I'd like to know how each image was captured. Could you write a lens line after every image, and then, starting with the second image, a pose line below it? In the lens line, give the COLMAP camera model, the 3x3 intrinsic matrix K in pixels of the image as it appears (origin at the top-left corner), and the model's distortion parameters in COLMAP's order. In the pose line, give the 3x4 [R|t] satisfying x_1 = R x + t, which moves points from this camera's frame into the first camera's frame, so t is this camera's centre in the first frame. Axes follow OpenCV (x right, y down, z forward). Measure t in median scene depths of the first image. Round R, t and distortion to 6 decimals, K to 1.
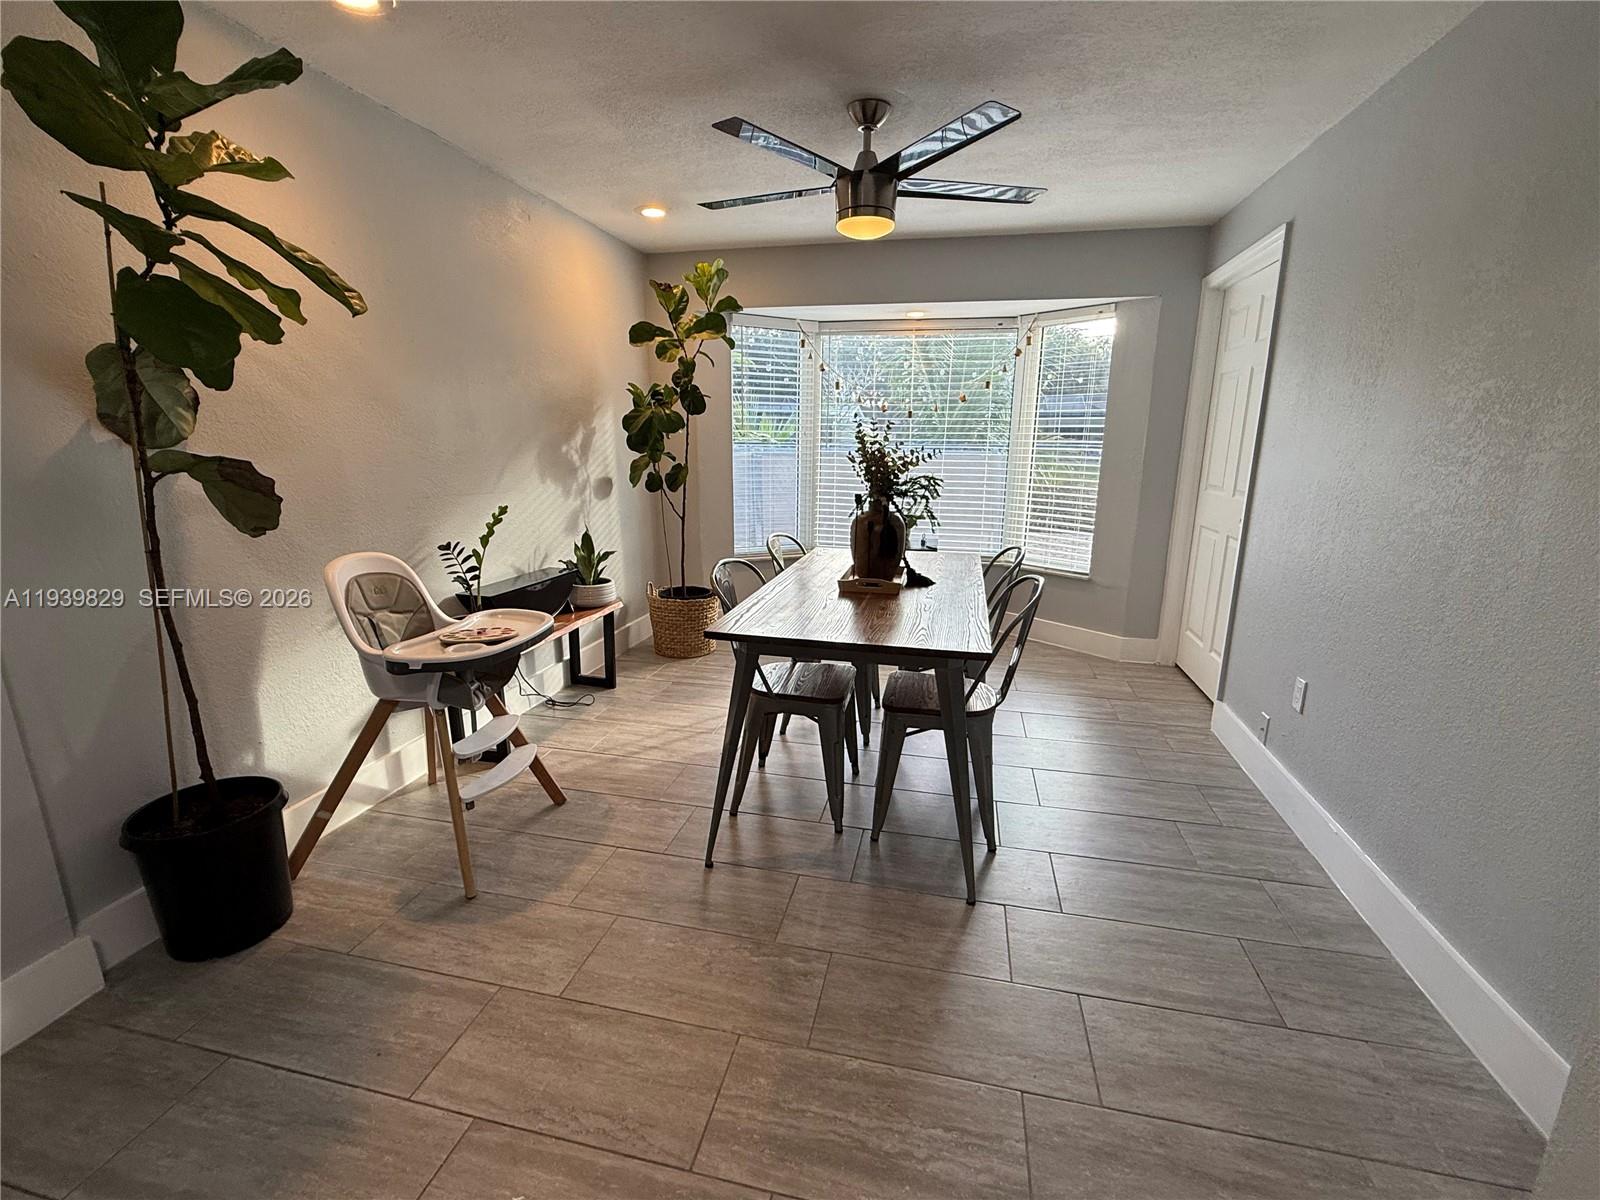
lens RADIAL K [[711.1, 0, 802.0], [0, 711.1, 607.7], [0, 0, 1]] dist [-0.017690, 0.000307]
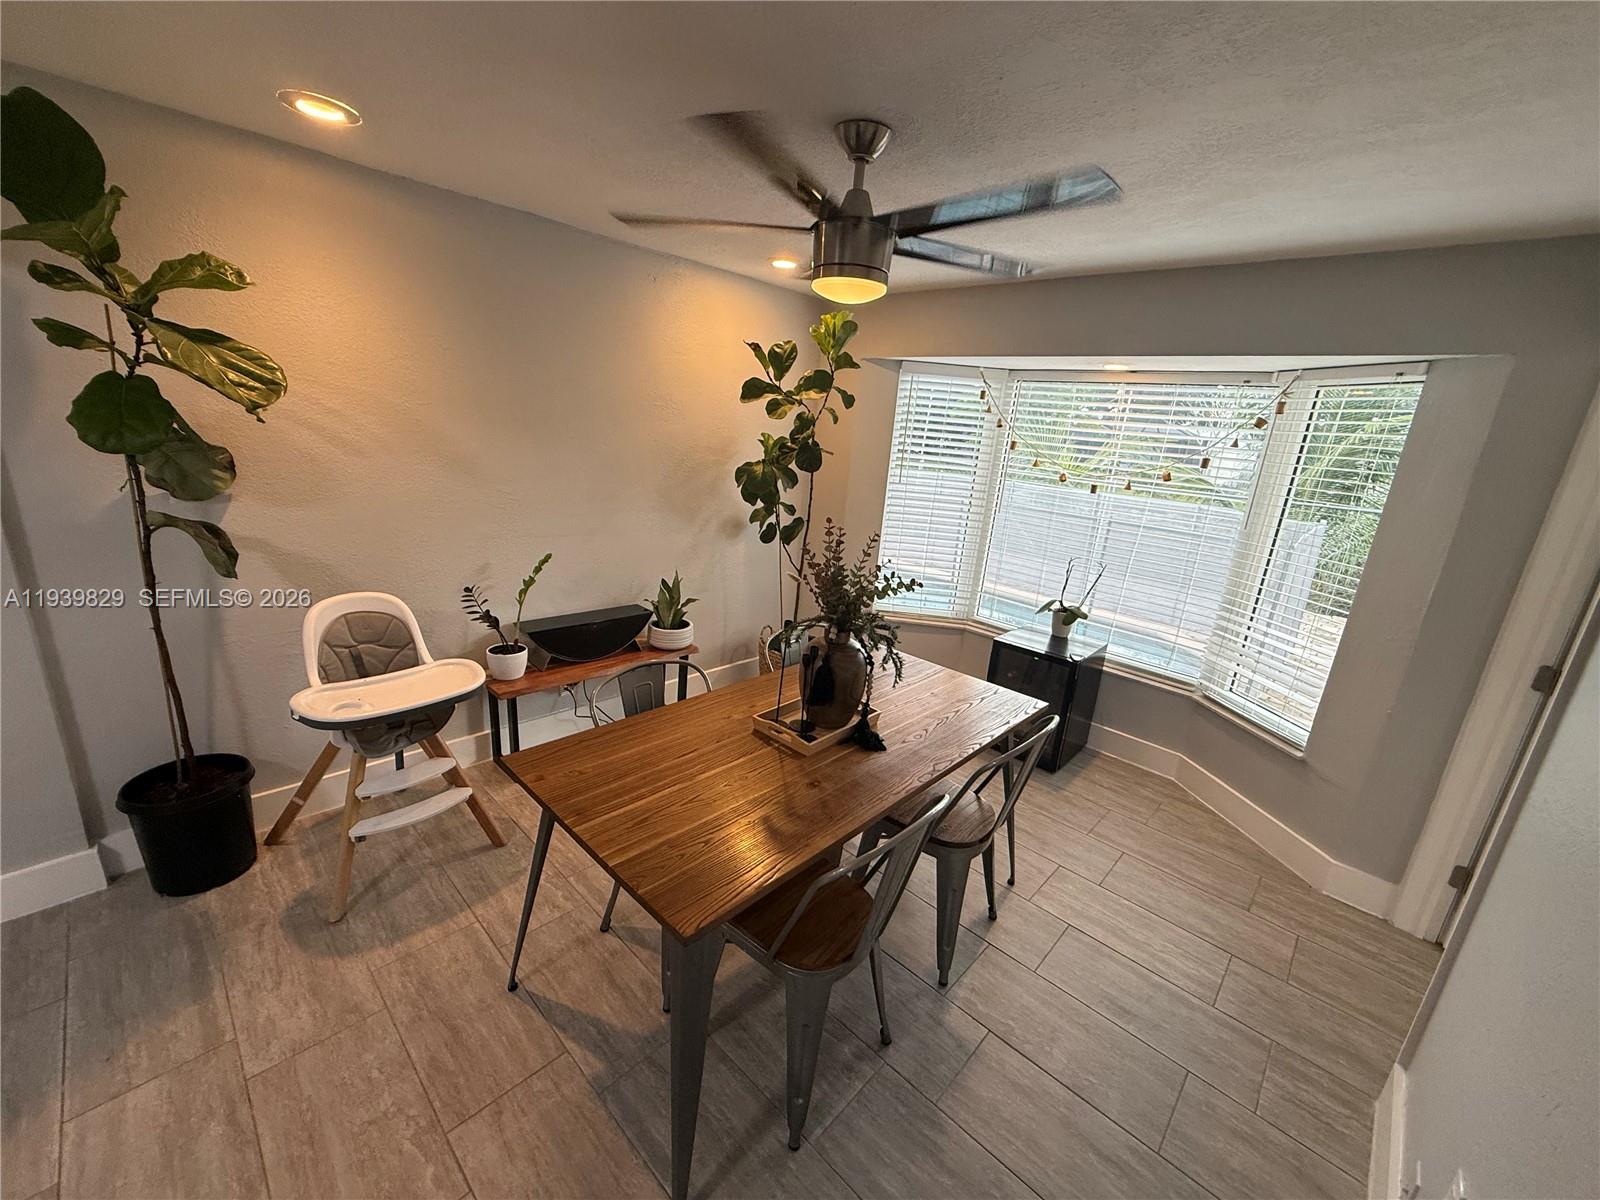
lens RADIAL K [[637.8, 0, 798.5], [0, 637.8, 596.1], [0, 0, 1]] dist [-0.007430, 0.000069]
pose [[0.853604, 0.195437, -0.482872, 0.316536], [-0.190840, 0.979833, 0.059217, -0.171215], [0.484707, 0.041603, 0.873687, 0.268876]]
